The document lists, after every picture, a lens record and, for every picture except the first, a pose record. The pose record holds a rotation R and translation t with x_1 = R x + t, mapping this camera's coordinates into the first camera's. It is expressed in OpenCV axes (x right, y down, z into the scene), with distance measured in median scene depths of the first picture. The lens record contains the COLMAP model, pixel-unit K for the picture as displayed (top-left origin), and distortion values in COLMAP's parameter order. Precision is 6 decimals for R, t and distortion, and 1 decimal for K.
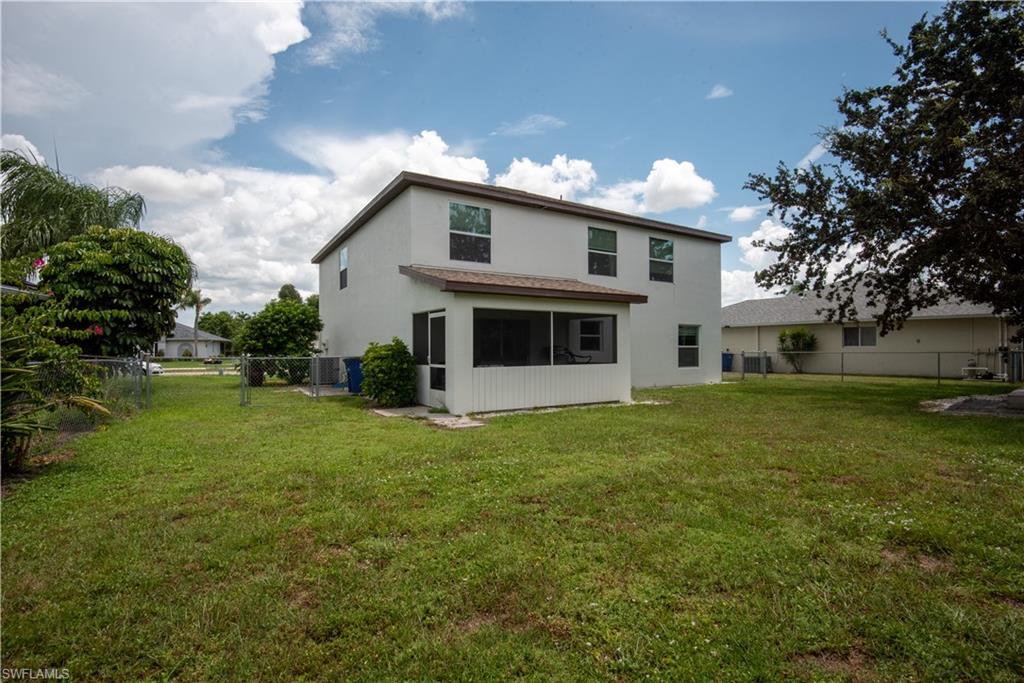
lens RADIAL K [[484.0, 0, 498.3], [0, 484.0, 340.7], [0, 0, 1]] dist [-0.024047, -0.009040]
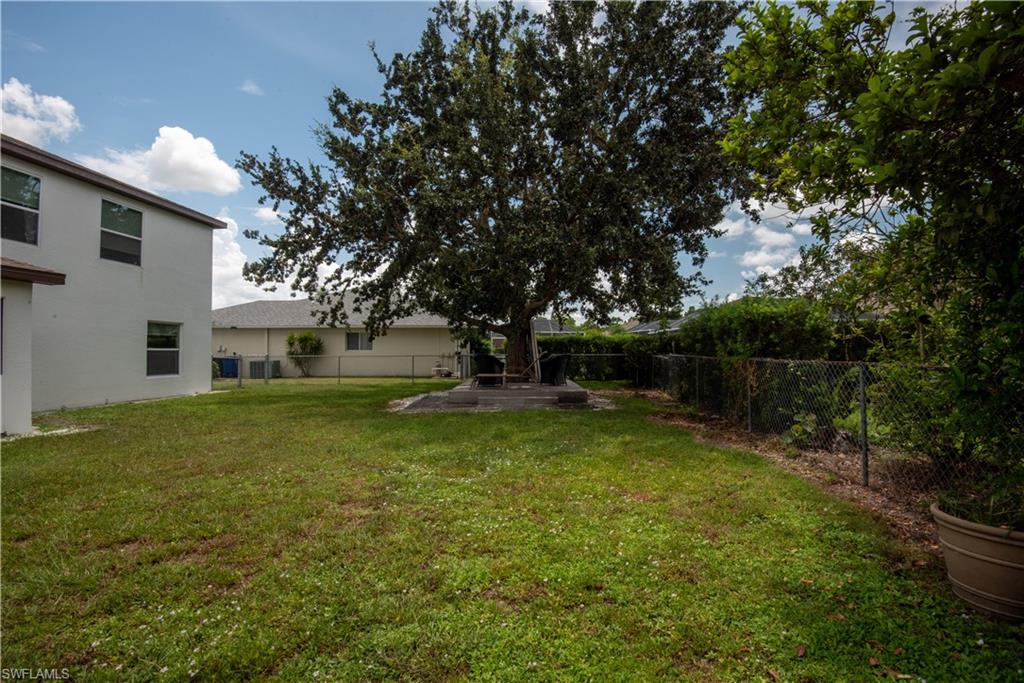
lens RADIAL K [[471.6, 0, 514.4], [0, 471.6, 336.8], [0, 0, 1]] dist [-0.019618, -0.000788]
pose [[0.603266, 0.027938, 0.797051, 0.157264], [-0.015076, 0.999607, -0.023628, 0.001178], [-0.797398, 0.002237, 0.603450, 0.091027]]
